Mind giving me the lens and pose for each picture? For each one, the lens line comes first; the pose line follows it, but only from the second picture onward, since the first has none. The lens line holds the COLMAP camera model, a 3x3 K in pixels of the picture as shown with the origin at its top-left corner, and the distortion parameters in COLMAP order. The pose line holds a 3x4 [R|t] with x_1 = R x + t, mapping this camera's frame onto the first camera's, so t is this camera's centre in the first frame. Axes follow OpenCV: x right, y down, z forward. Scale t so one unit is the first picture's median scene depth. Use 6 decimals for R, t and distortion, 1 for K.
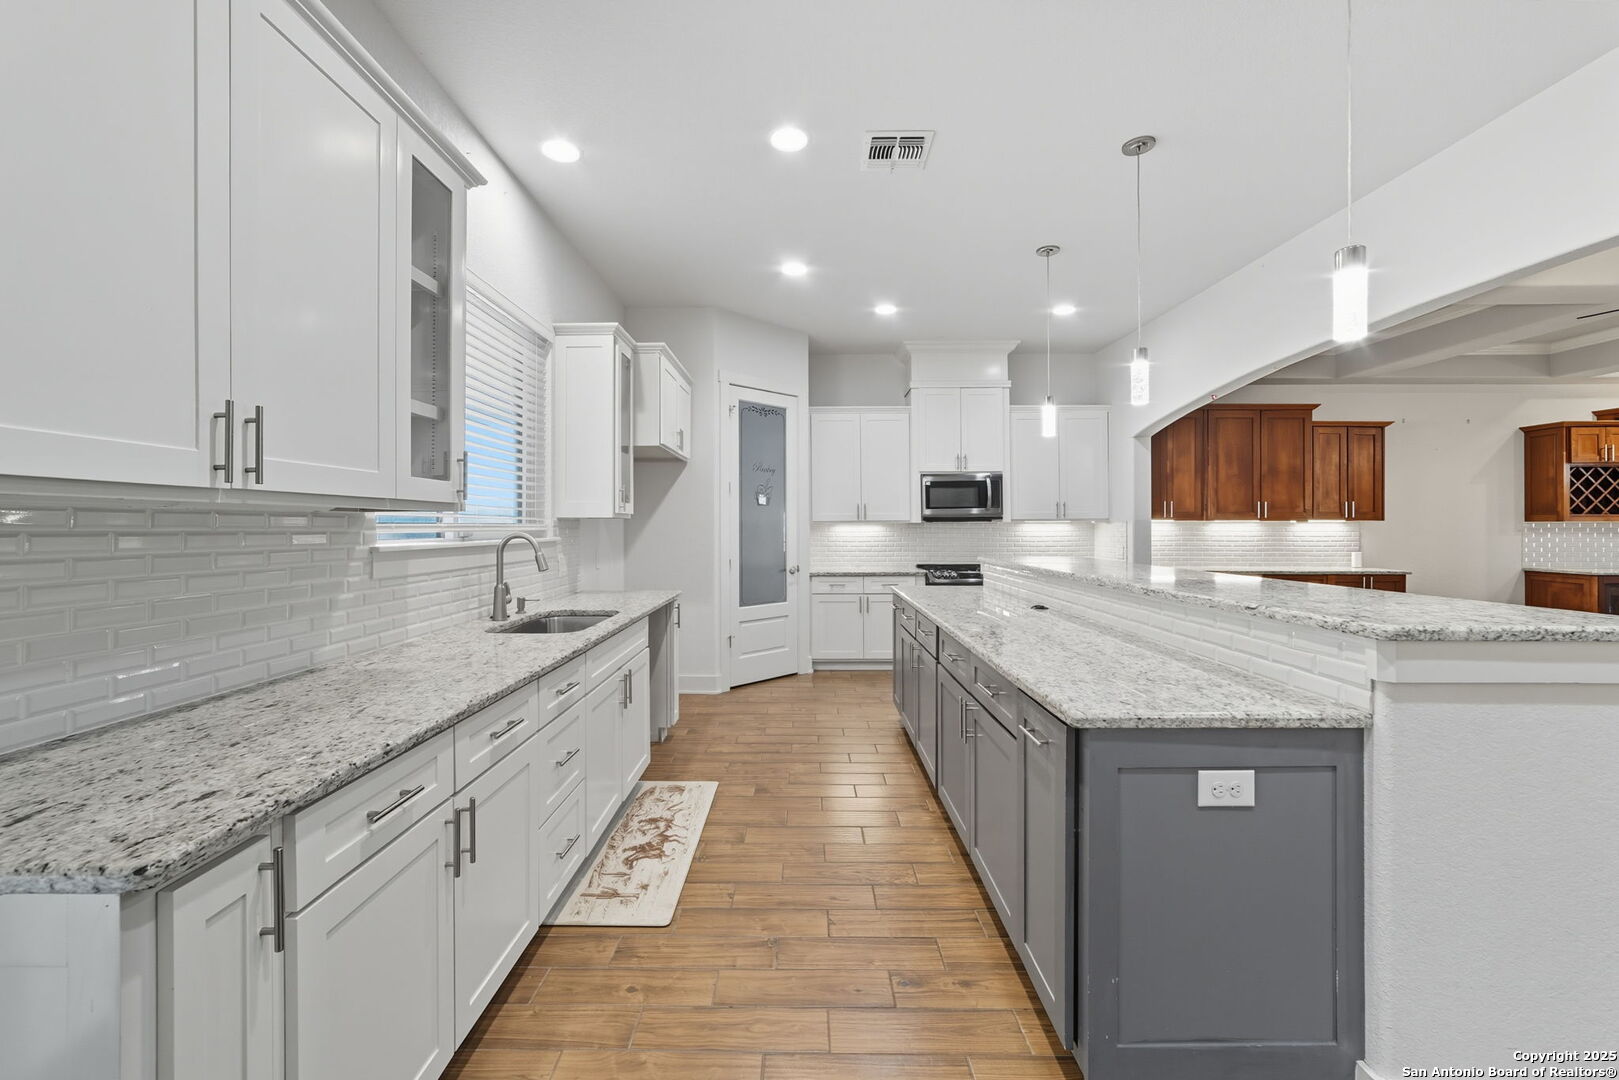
lens RADIAL K [[633.3, 0, 807.5], [0, 633.3, 532.0], [0, 0, 1]] dist [-0.010398, 0.000484]
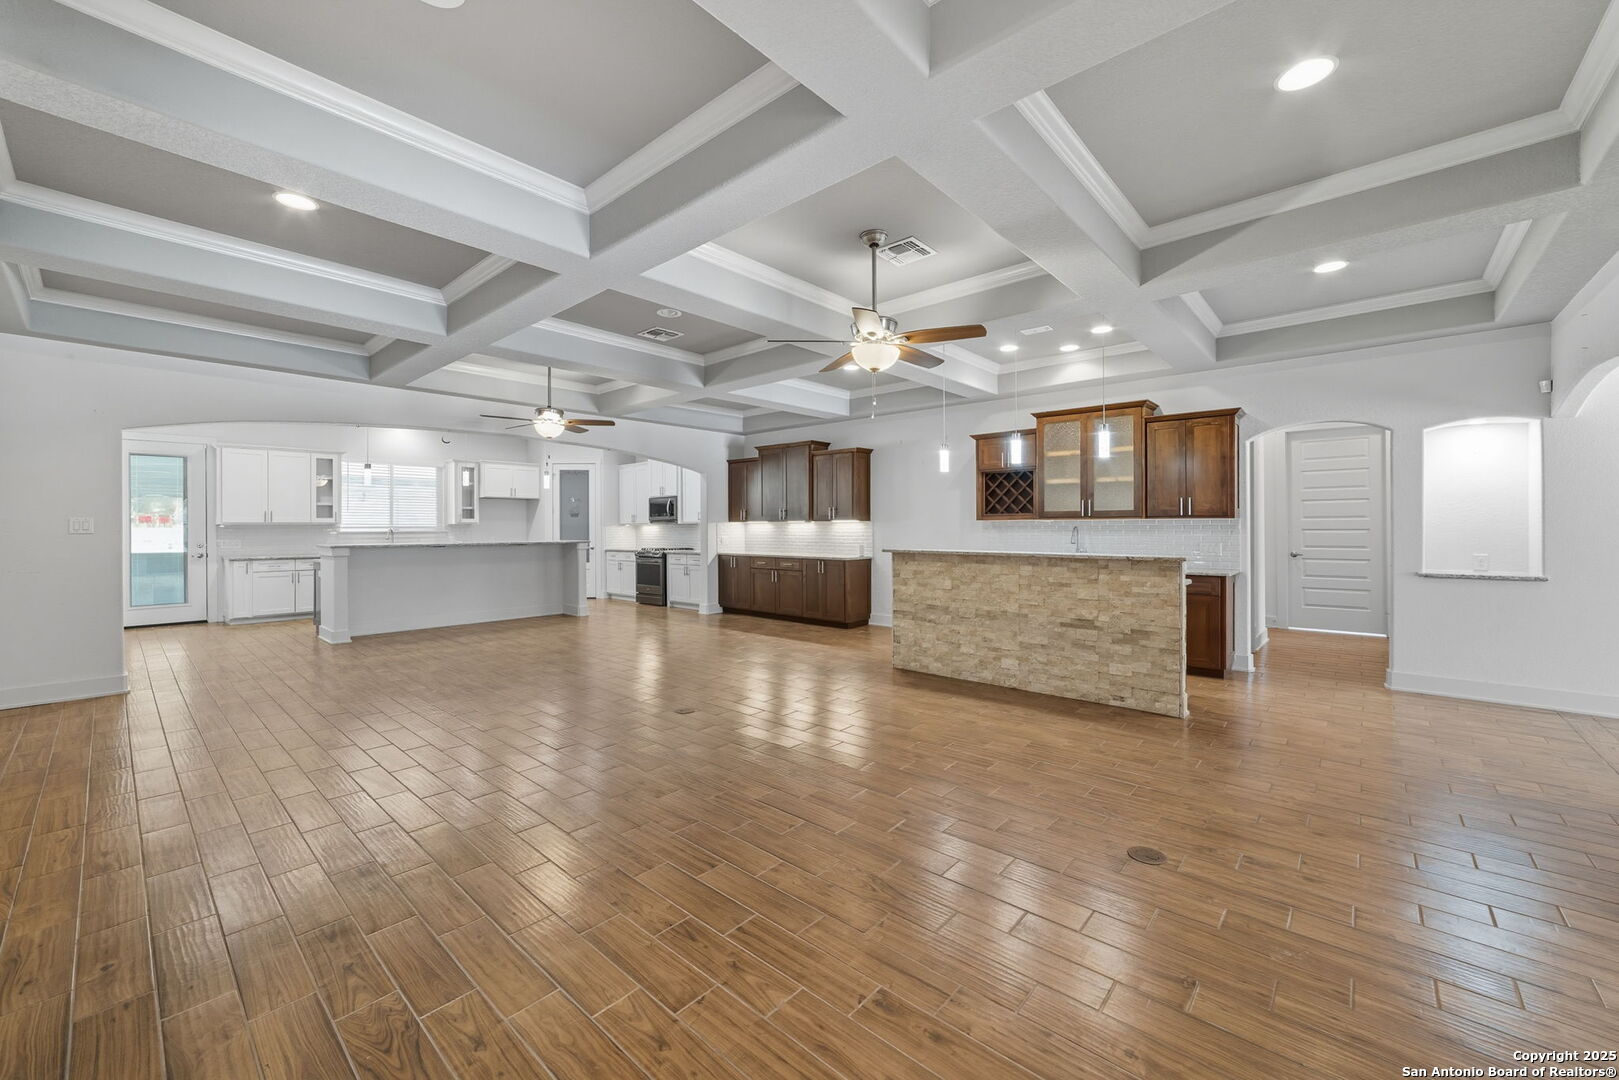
lens RADIAL K [[633.3, 0, 821.2], [0, 633.3, 531.2], [0, 0, 1]] dist [-0.010398, 0.000484]
pose [[0.761304, 0.000584, -0.648395, 1.743975], [0.002267, 0.999991, 0.003561, -0.000830], [0.648391, -0.004181, 0.761296, -0.085867]]
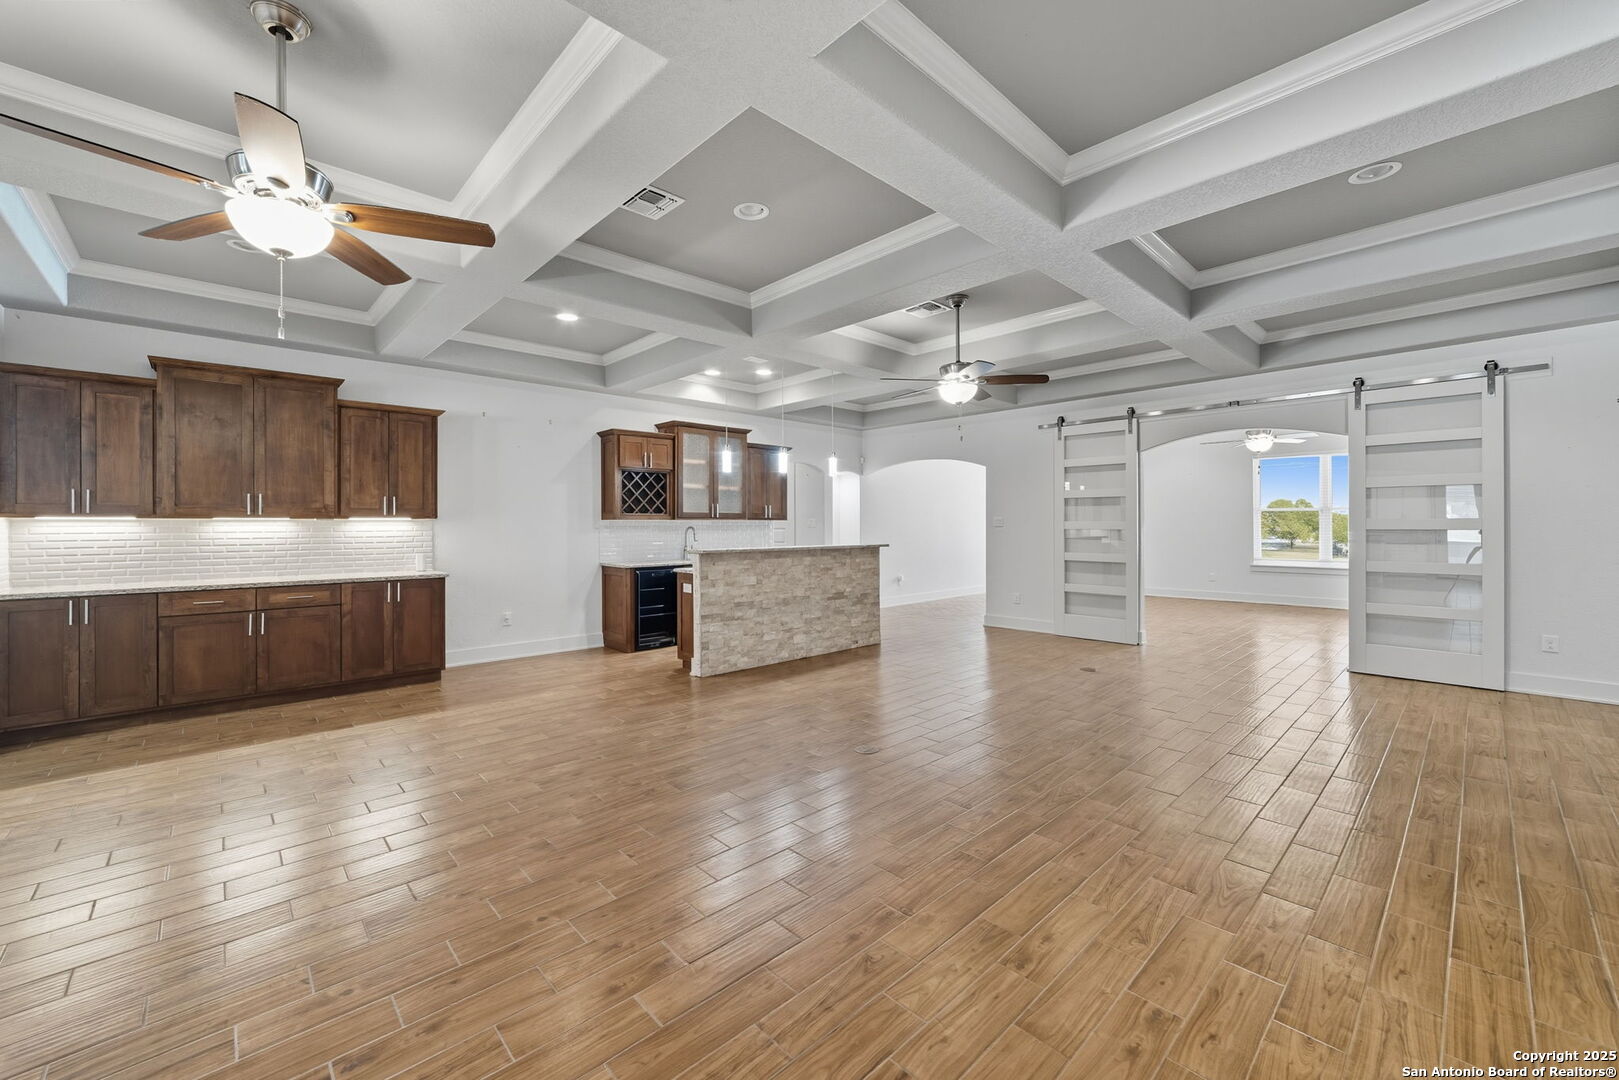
lens RADIAL K [[633.3, 0, 788.3], [0, 633.3, 523.0], [0, 0, 1]] dist [-0.010398, 0.000484]
pose [[0.732880, -0.002055, 0.680355, 0.674576], [0.009844, 0.999923, -0.007583, 0.000106], [-0.680287, 0.012255, 0.732843, -0.018644]]
